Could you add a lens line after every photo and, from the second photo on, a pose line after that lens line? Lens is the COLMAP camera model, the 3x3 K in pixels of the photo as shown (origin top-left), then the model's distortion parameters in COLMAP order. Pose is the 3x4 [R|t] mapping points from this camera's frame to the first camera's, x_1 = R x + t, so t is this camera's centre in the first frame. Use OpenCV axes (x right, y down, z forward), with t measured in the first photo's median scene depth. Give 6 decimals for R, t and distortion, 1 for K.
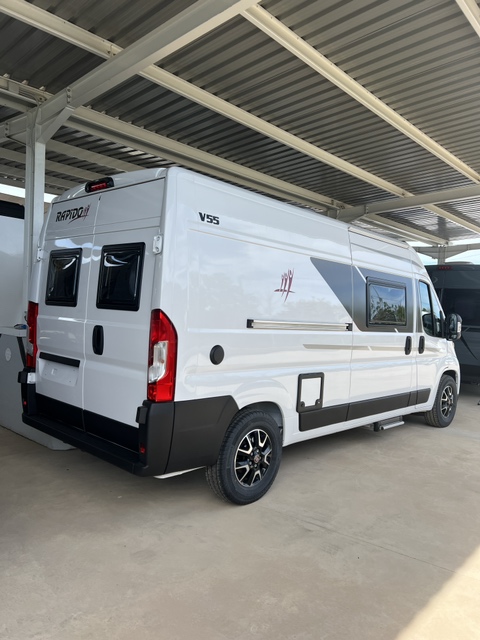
lens RADIAL K [[477.9, 0, 234.4], [0, 477.9, 315.1], [0, 0, 1]] dist [0.008959, -0.020541]
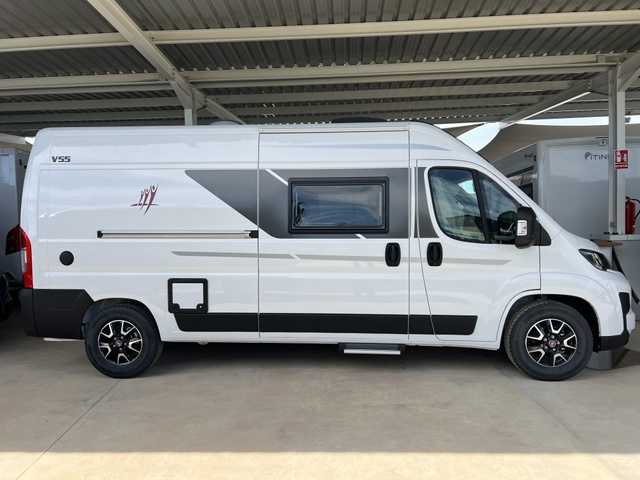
lens RADIAL K [[477.9, 0, 314.7], [0, 477.9, 246.8], [0, 0, 1]] dist [0.008959, -0.020541]
pose [[0.650091, -0.014758, -0.759713, 1.252560], [0.036839, 0.999248, 0.012112, 0.051616], [0.758963, -0.035861, 0.650146, 0.559450]]
